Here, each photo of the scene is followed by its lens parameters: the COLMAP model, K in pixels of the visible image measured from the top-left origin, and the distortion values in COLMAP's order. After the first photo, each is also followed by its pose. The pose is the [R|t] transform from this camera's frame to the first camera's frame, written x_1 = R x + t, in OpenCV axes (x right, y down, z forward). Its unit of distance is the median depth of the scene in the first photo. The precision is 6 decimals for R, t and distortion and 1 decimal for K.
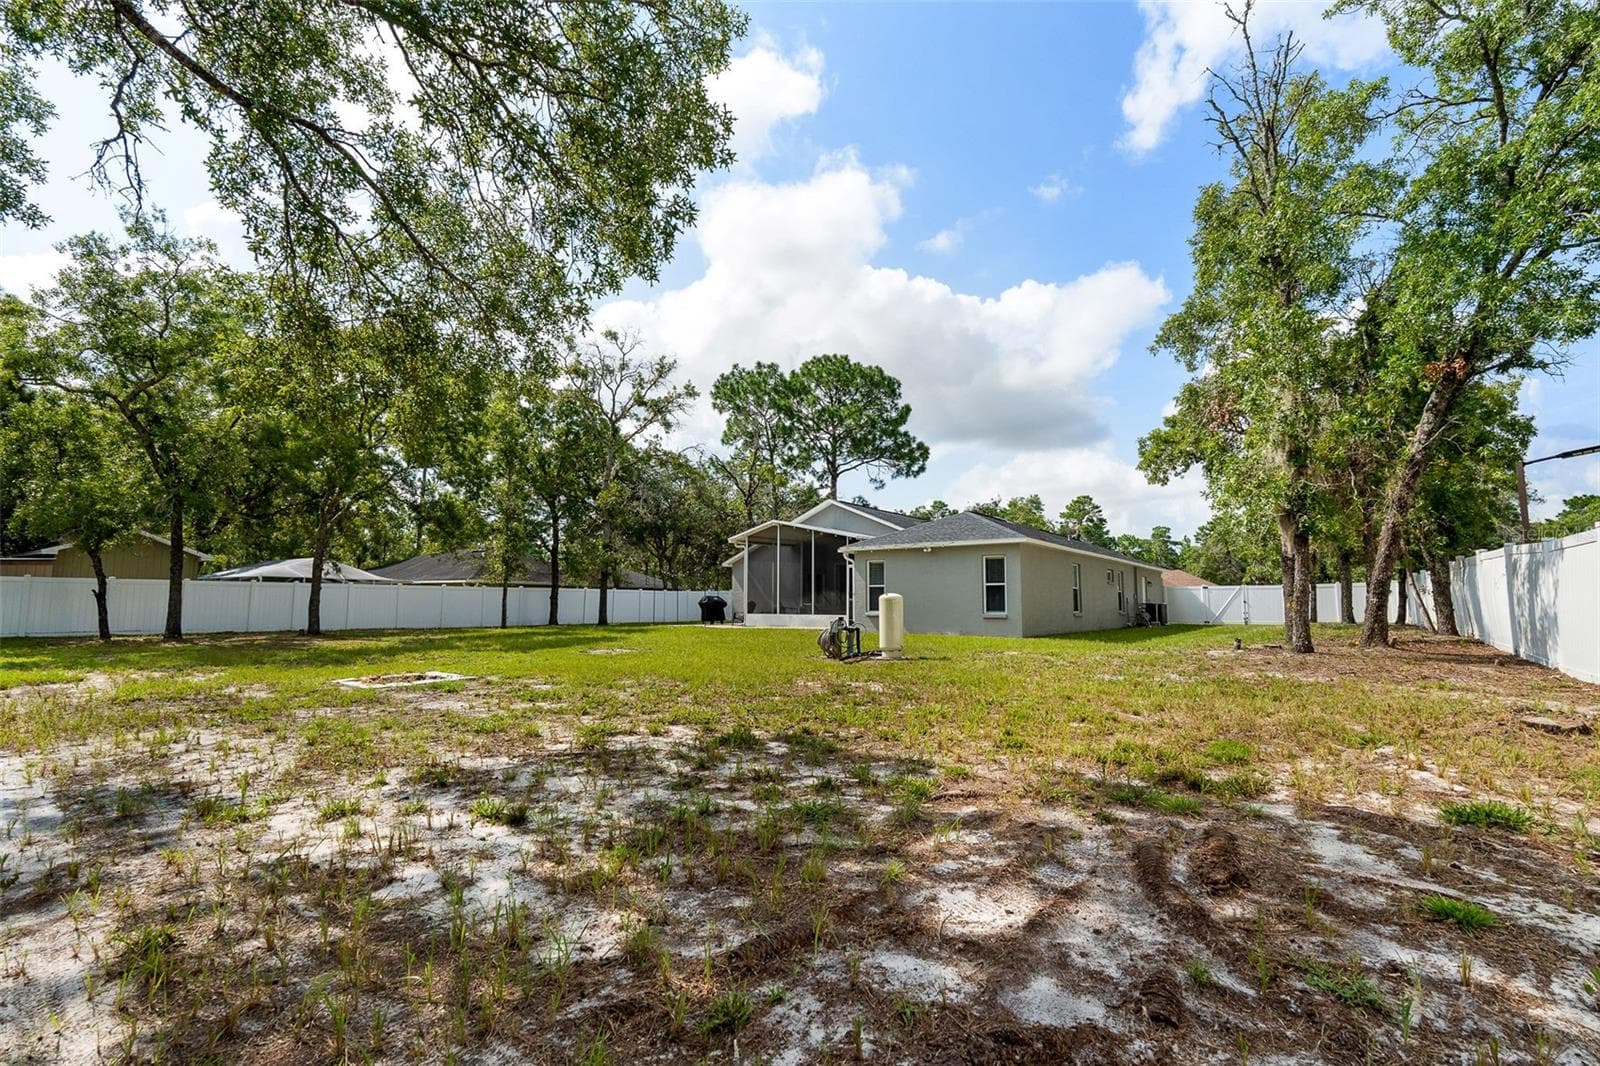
lens RADIAL K [[692.8, 0, 800.0], [0, 692.8, 533.0], [0, 0, 1]] dist [-0.000602, 0.000105]
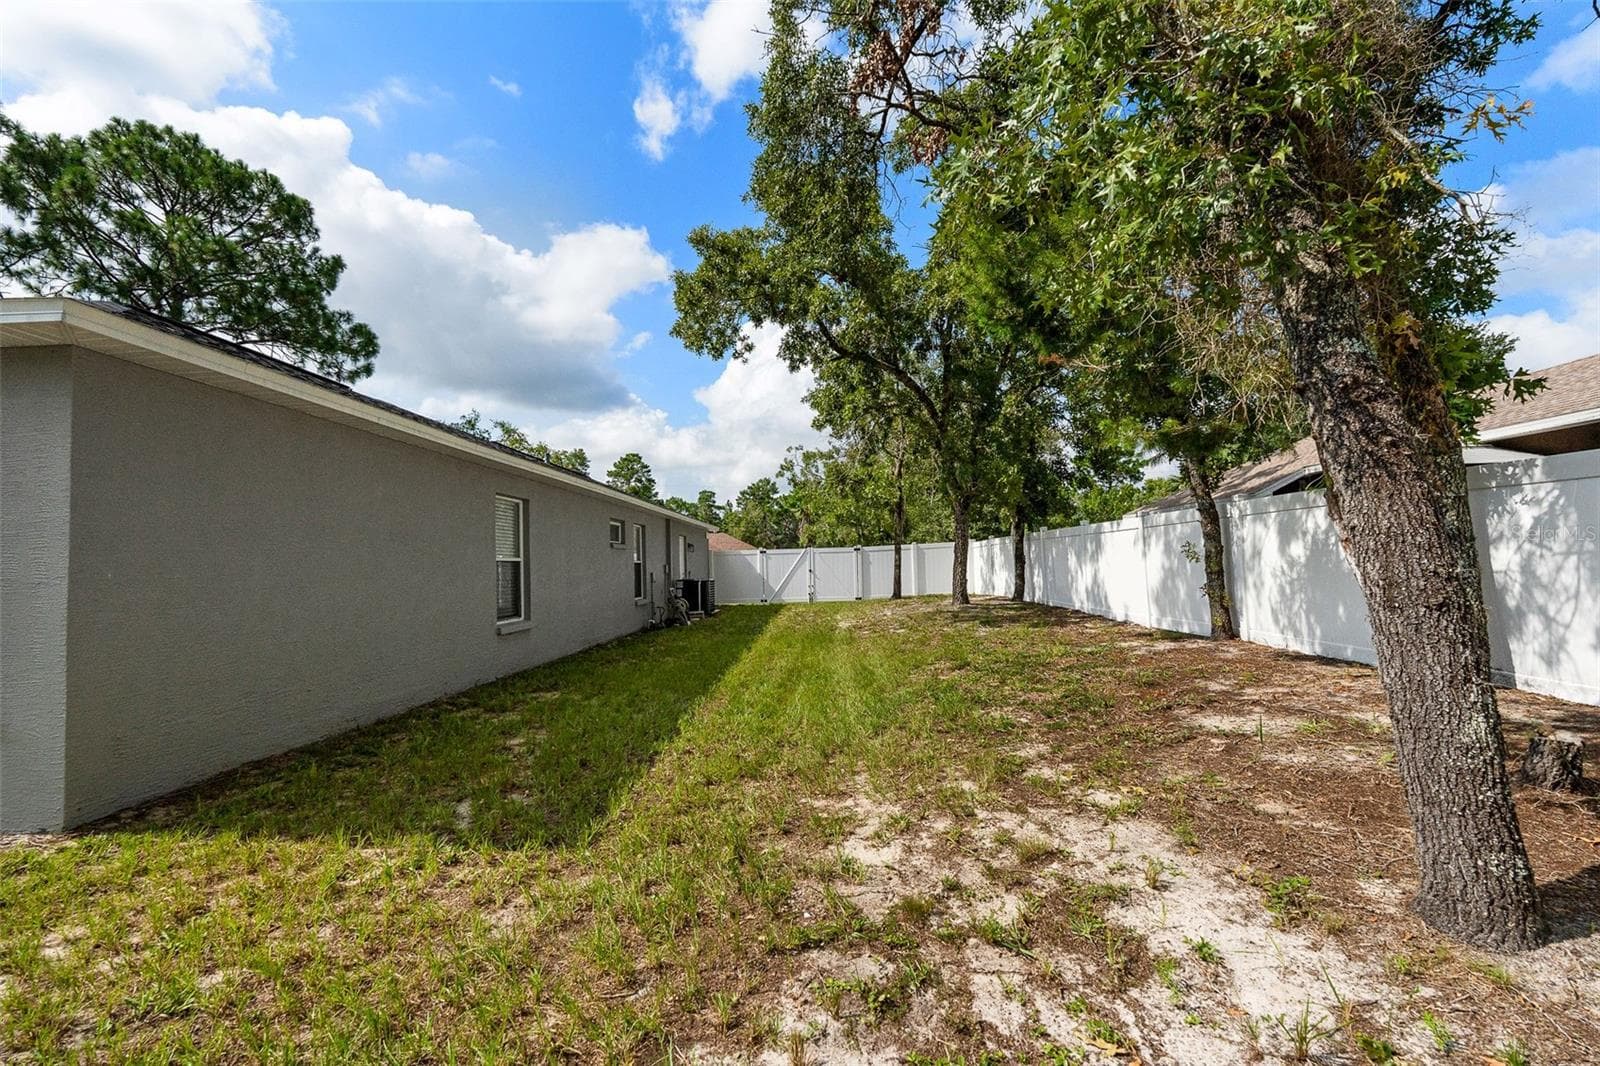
lens RADIAL K [[692.8, 0, 800.0], [0, 692.8, 533.0], [0, 0, 1]] dist [-0.000602, 0.000105]
pose [[0.816628, -0.000241, 0.577165, 0.145692], [-0.027995, 0.998806, 0.040027, 0.021232], [-0.576486, -0.048845, 0.815646, 0.281092]]
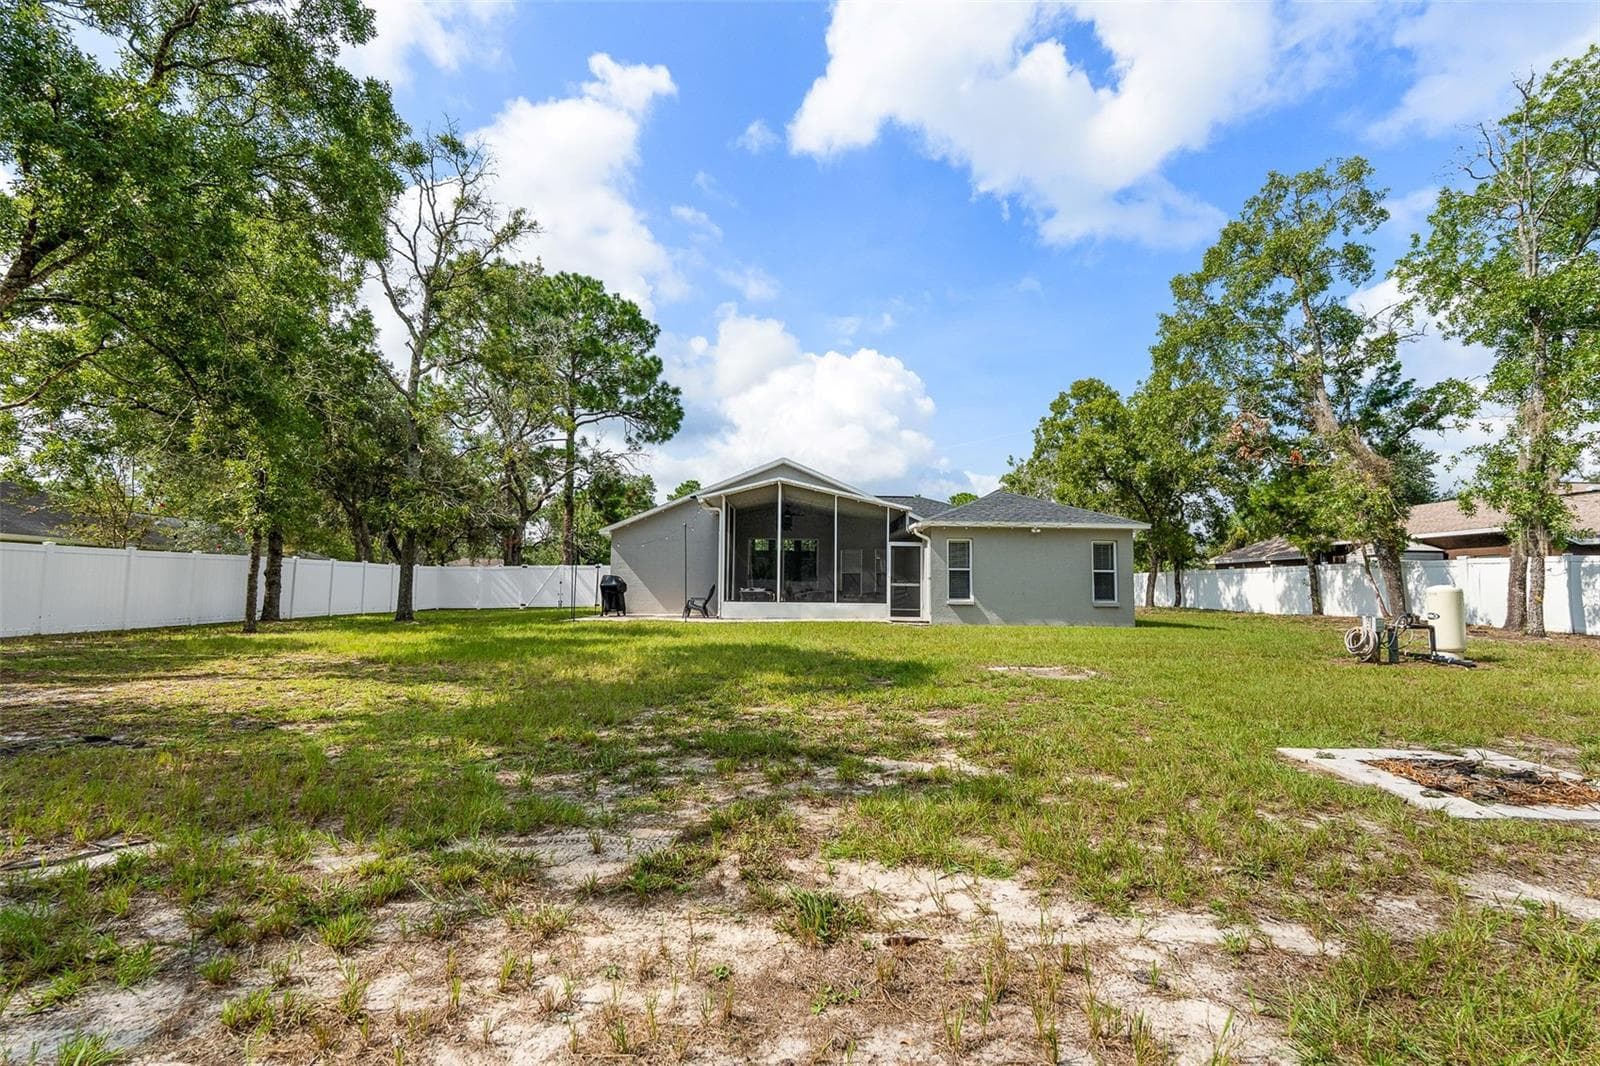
lens RADIAL K [[702.7, 0, 800.0], [0, 702.7, 533.0], [0, 0, 1]] dist [0.009545, -0.006894]
pose [[0.782372, 0.053259, 0.620529, -0.256822], [-0.070919, 0.997475, 0.003804, 0.019254], [-0.618760, -0.046984, 0.784174, 0.201296]]
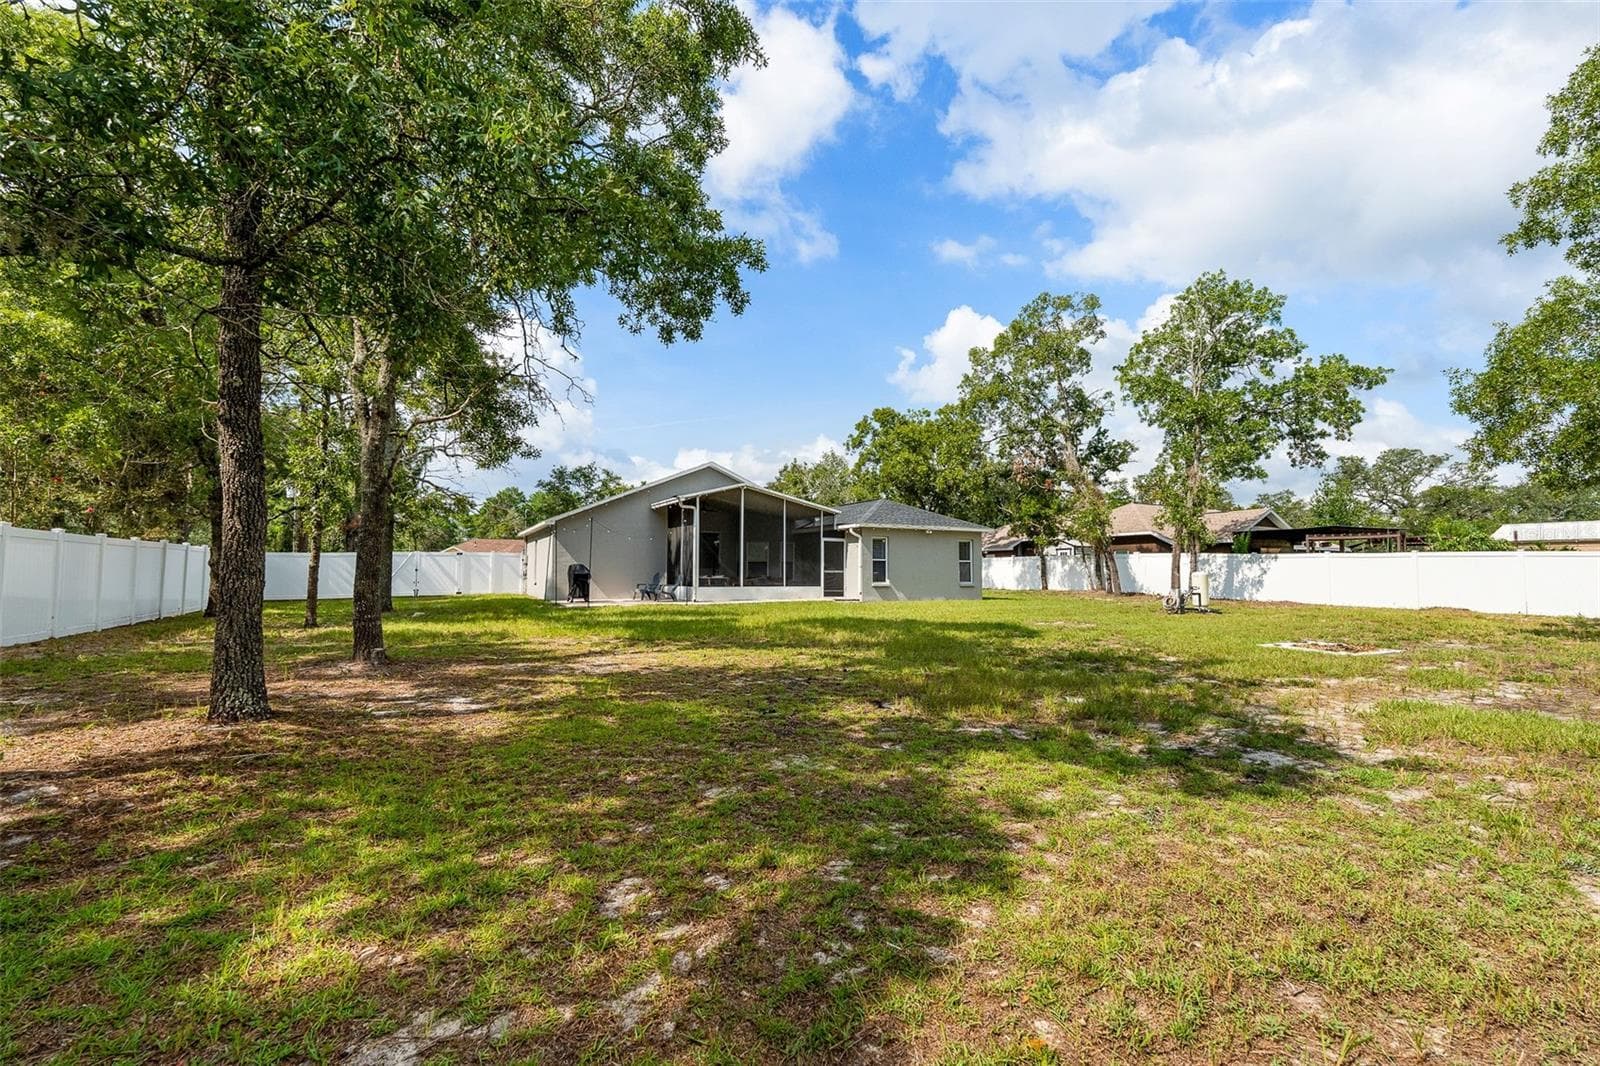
lens RADIAL K [[692.8, 0, 800.0], [0, 692.8, 533.0], [0, 0, 1]] dist [-0.000602, 0.000105]
pose [[0.427839, 0.050970, 0.902417, -0.427834], [-0.094336, 0.995474, -0.011501, 0.026112], [-0.898919, -0.080210, 0.430710, 0.284137]]
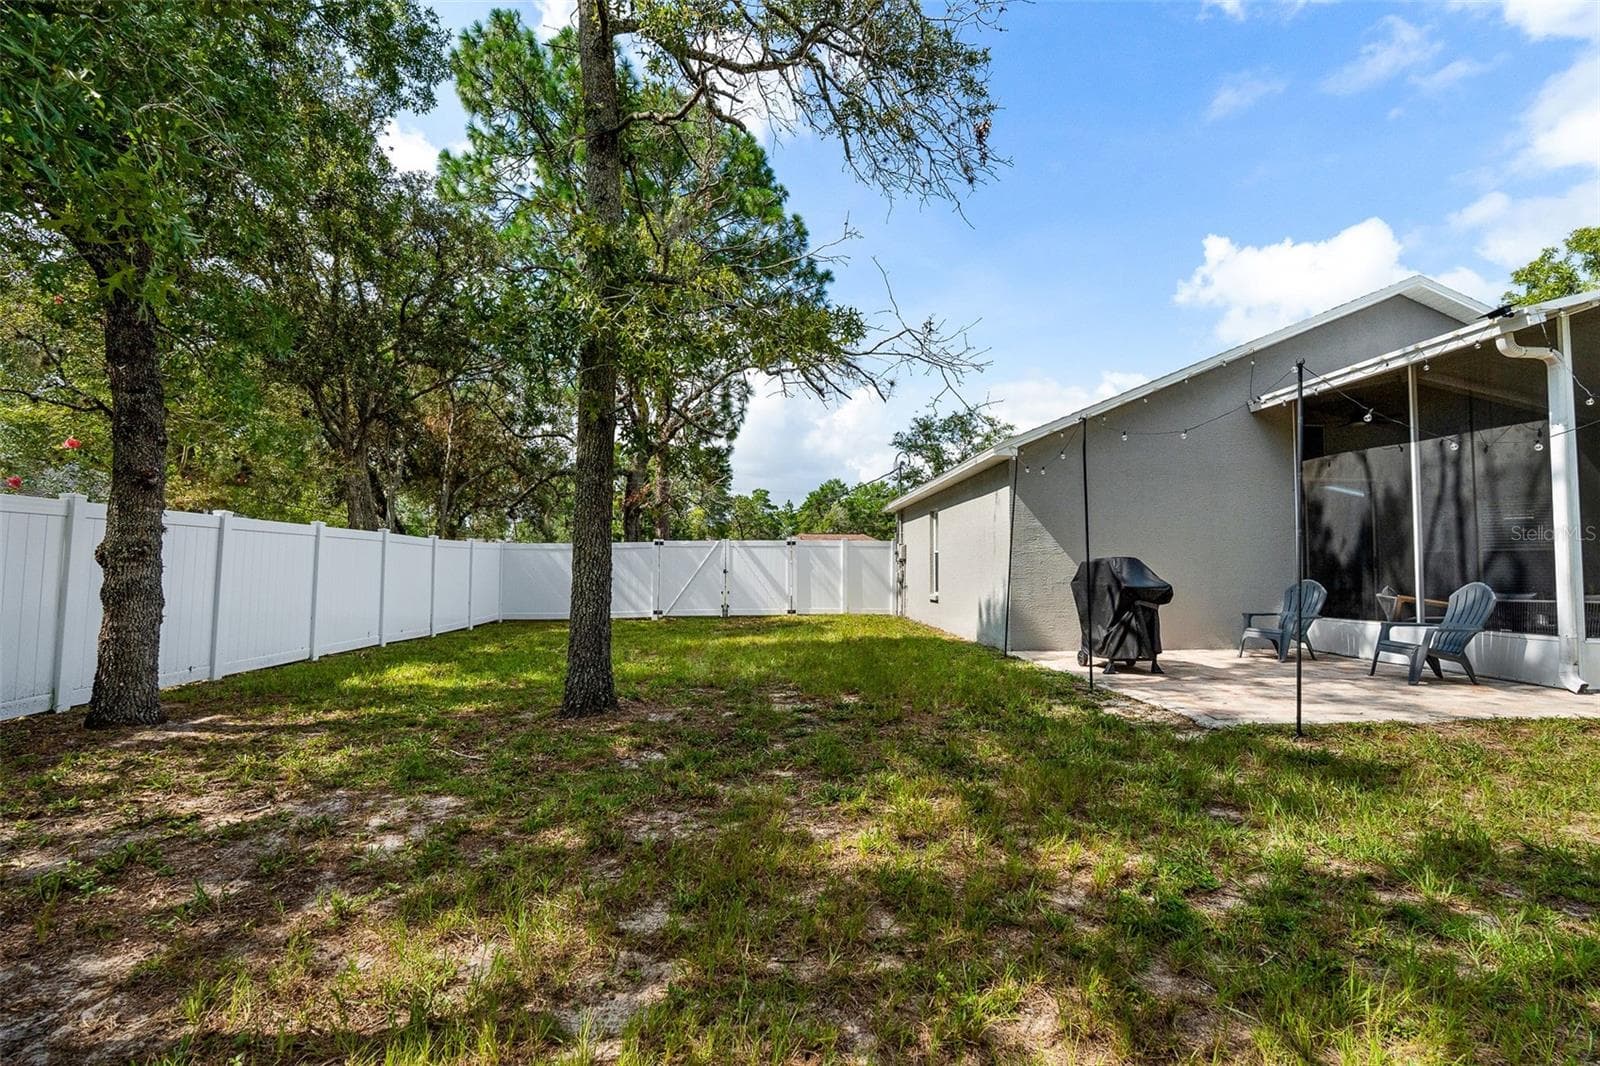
lens RADIAL K [[740.5, 0, 800.0], [0, 740.5, 533.0], [0, 0, 1]] dist [0.001232, 0.000147]
pose [[0.767453, 0.035306, 0.640132, -0.236107], [-0.068230, 0.997310, 0.026795, 0.049683], [-0.637464, -0.064240, 0.767798, 0.529693]]
